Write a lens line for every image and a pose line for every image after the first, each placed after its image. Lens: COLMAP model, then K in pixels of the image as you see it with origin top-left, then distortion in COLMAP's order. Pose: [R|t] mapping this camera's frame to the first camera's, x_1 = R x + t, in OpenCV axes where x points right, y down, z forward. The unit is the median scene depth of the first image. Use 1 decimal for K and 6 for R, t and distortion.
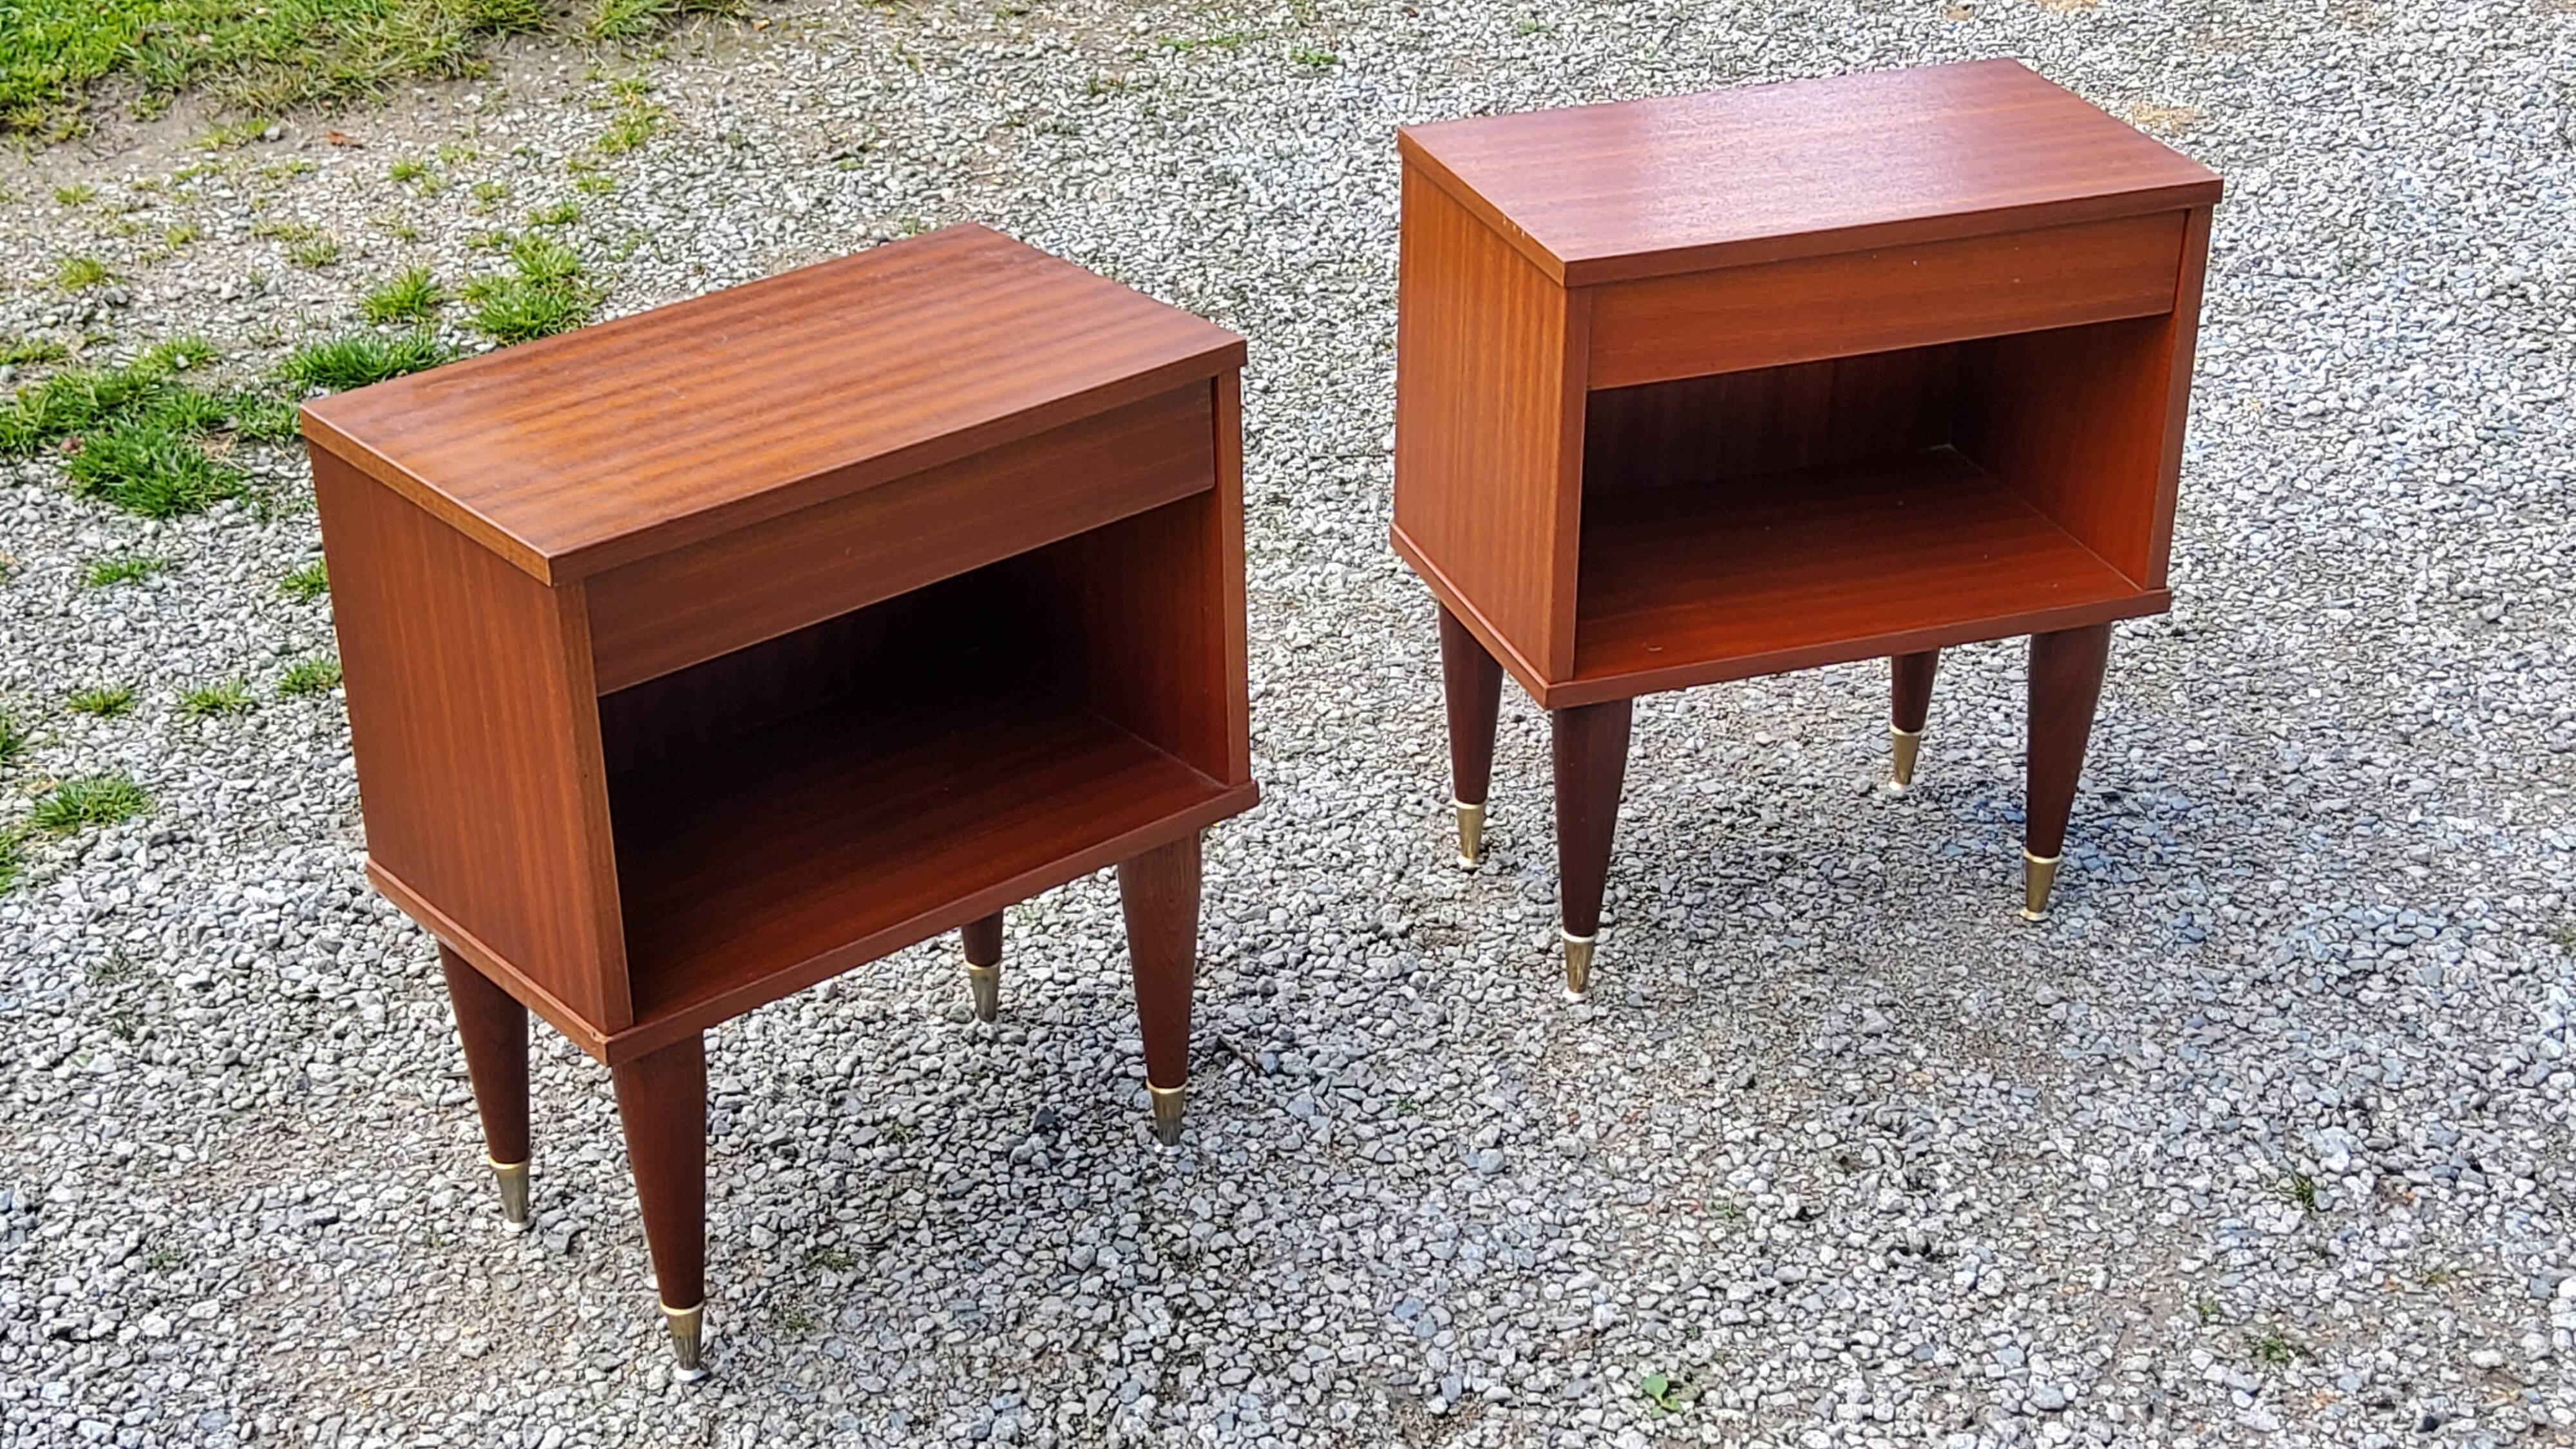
lens RADIAL K [[3806.7, 0, 1268.2], [0, 3806.7, 731.7], [0, 0, 1]] dist [0.106547, 0.000000]
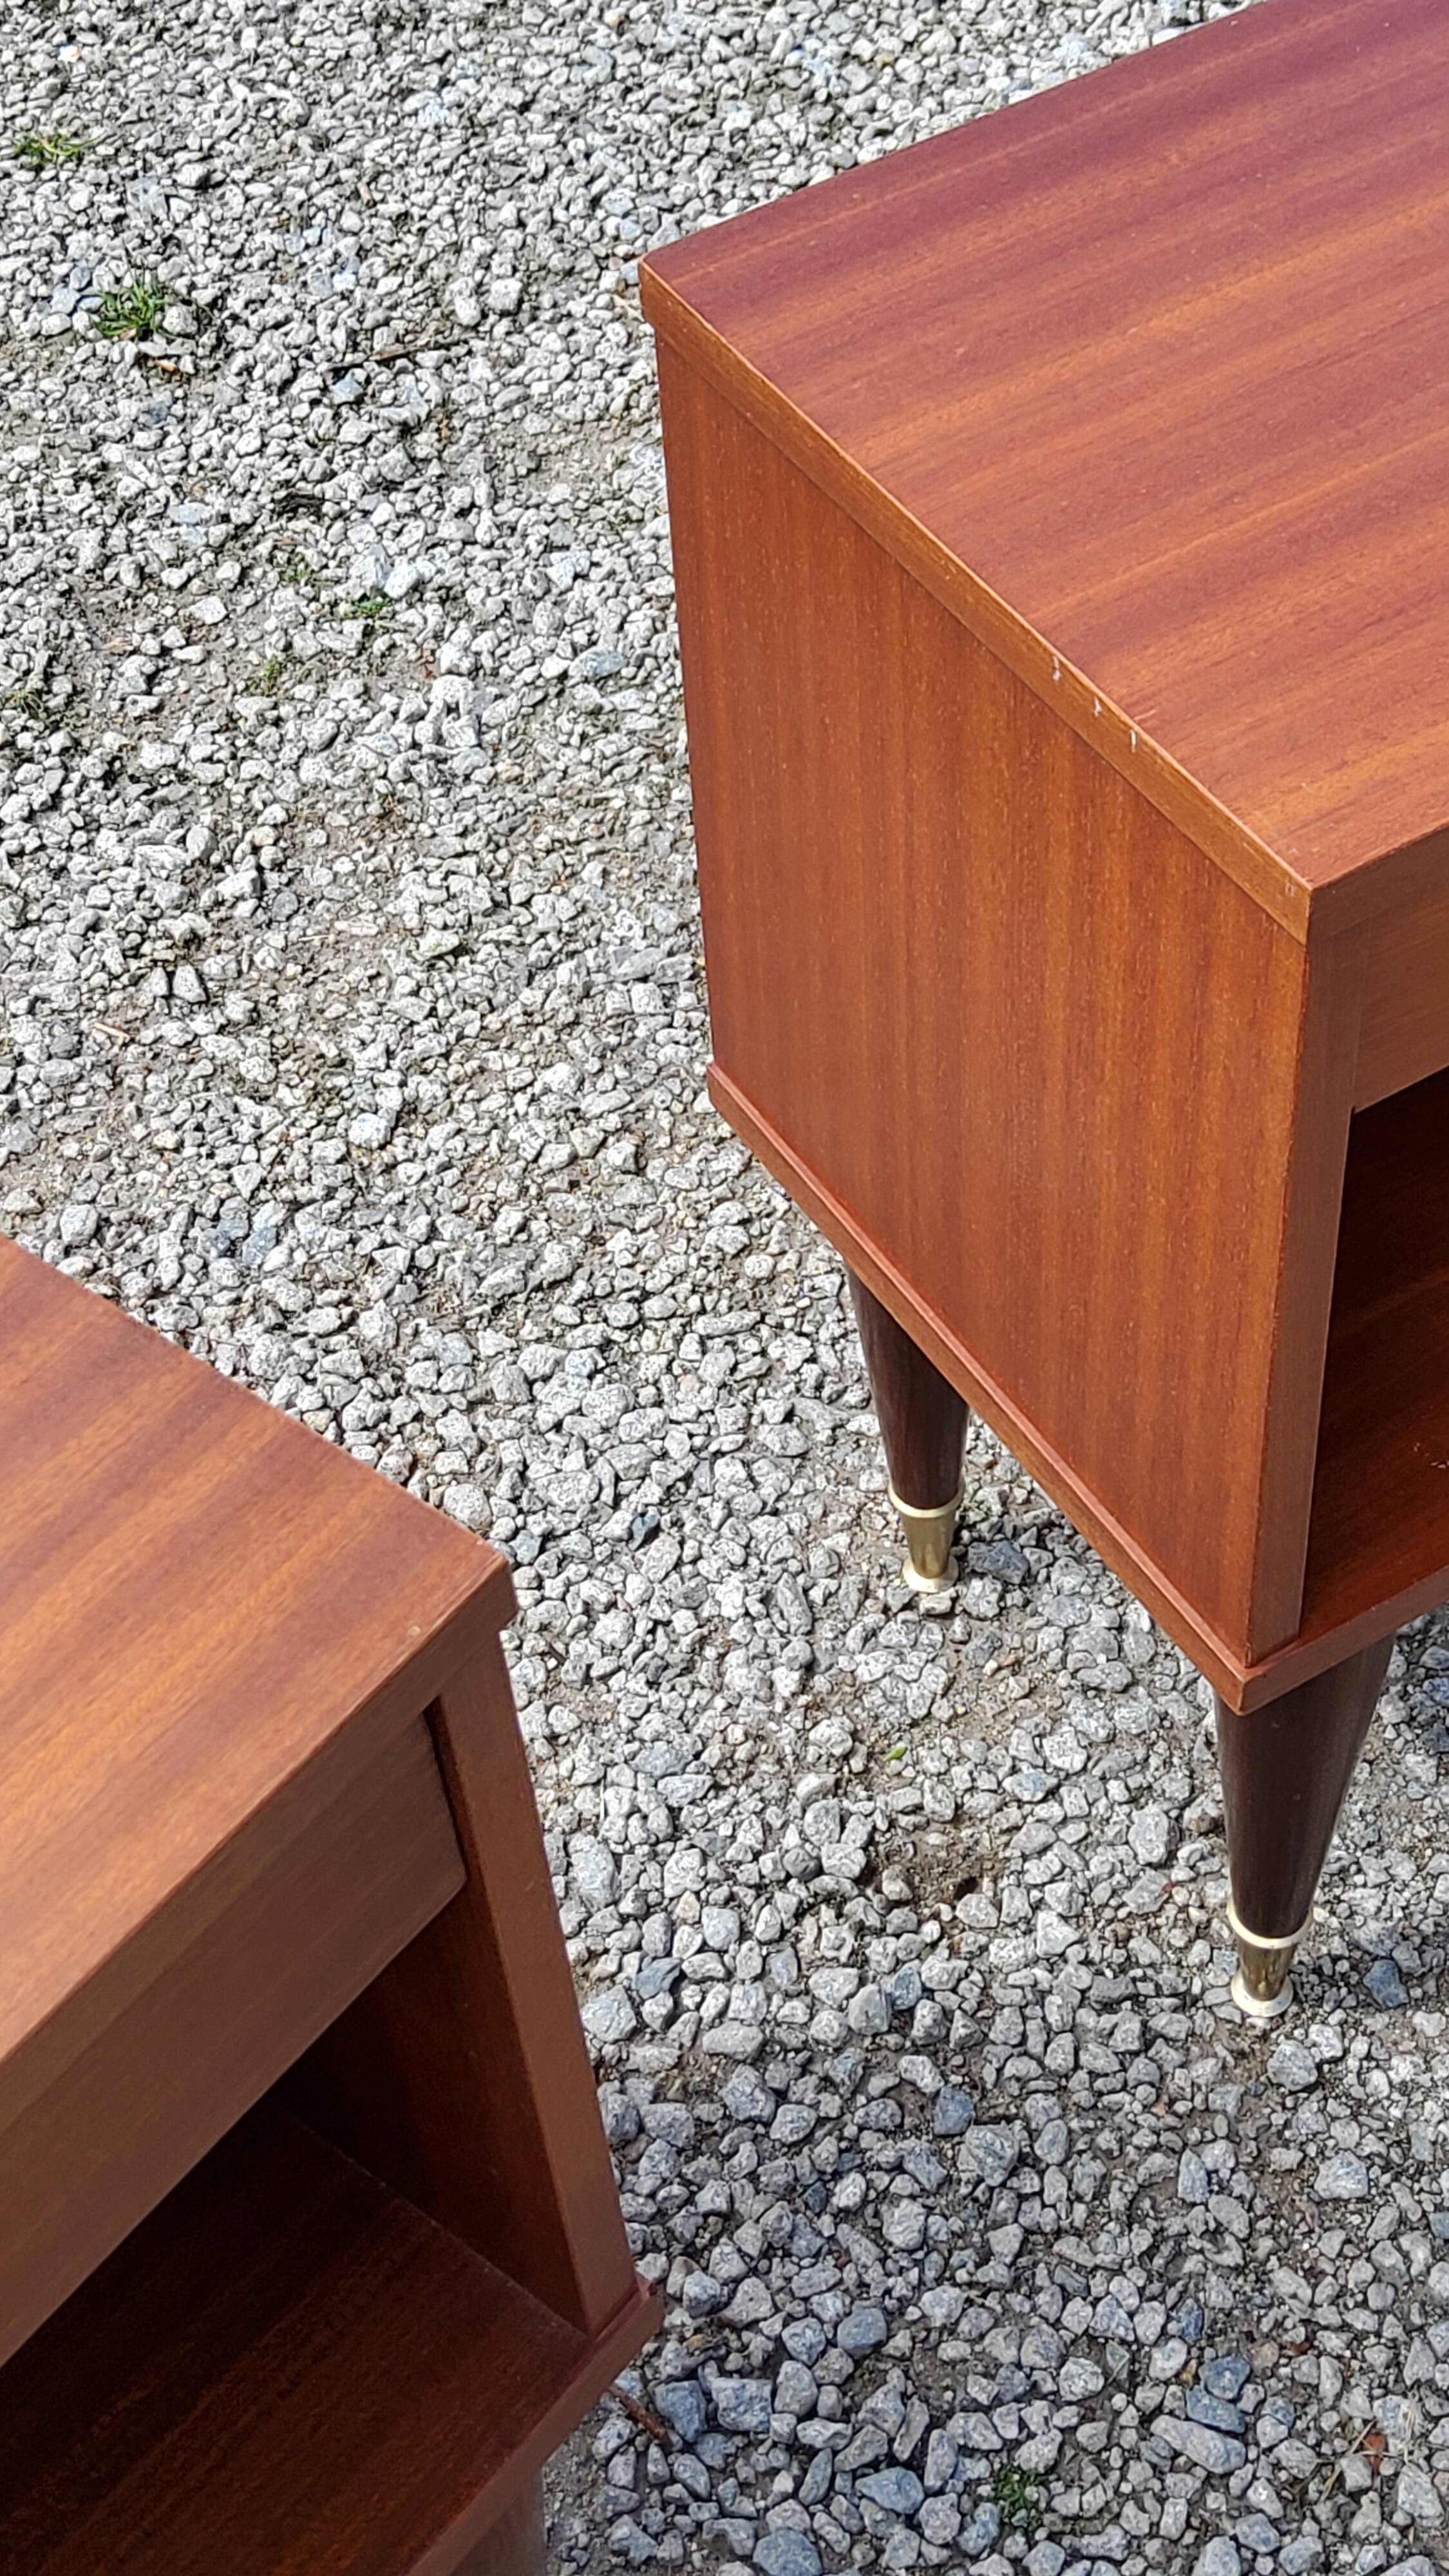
lens RADIAL K [[3806.7, 0, 775.8], [0, 3806.7, 1300.2], [0, 0, 1]] dist [0.106547, 0.000000]
pose [[0.975981, -0.194276, 0.098580, -0.008579], [0.142889, 0.912423, 0.383493, -0.205584], [-0.164450, -0.360195, 0.918268, 0.616523]]
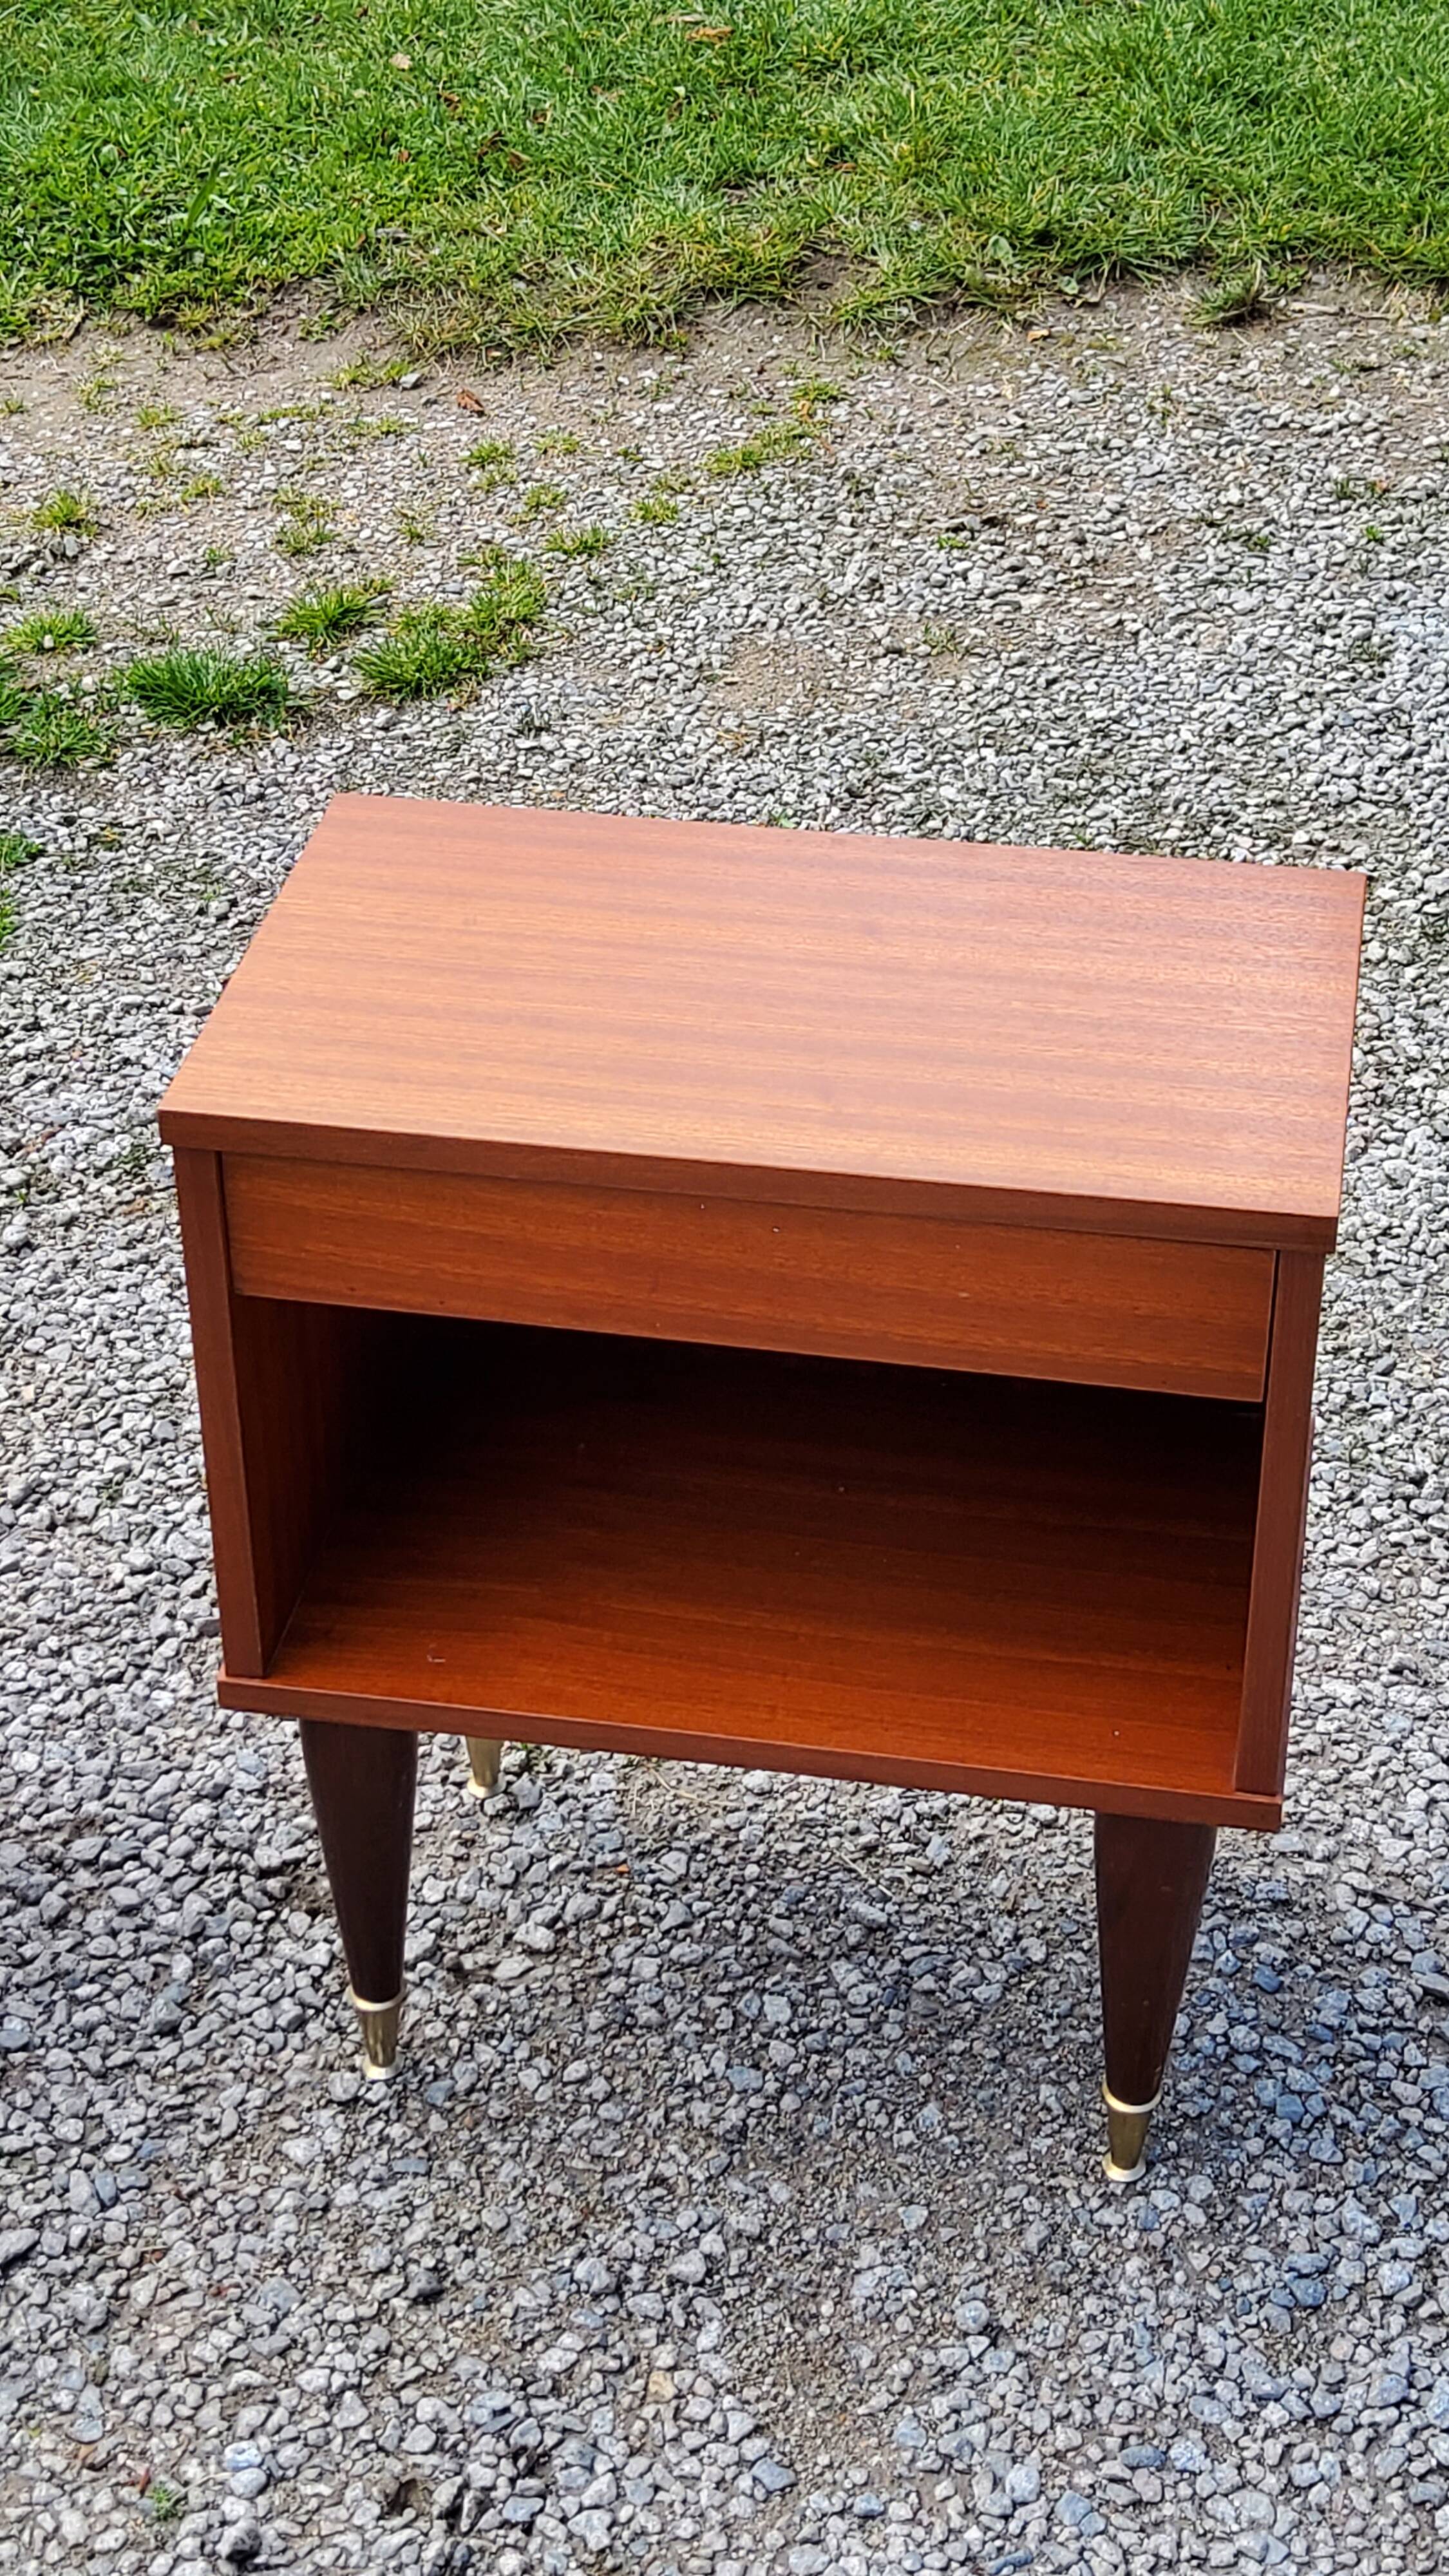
lens RADIAL K [[3806.7, 0, 750.8], [0, 3806.7, 1272.6], [0, 0, 1]] dist [0.106547, 0.000000]
pose [[0.858724, 0.274557, -0.432680, 0.413542], [-0.225197, 0.960643, 0.162637, -0.202766], [0.460304, -0.042222, 0.886757, 0.423184]]
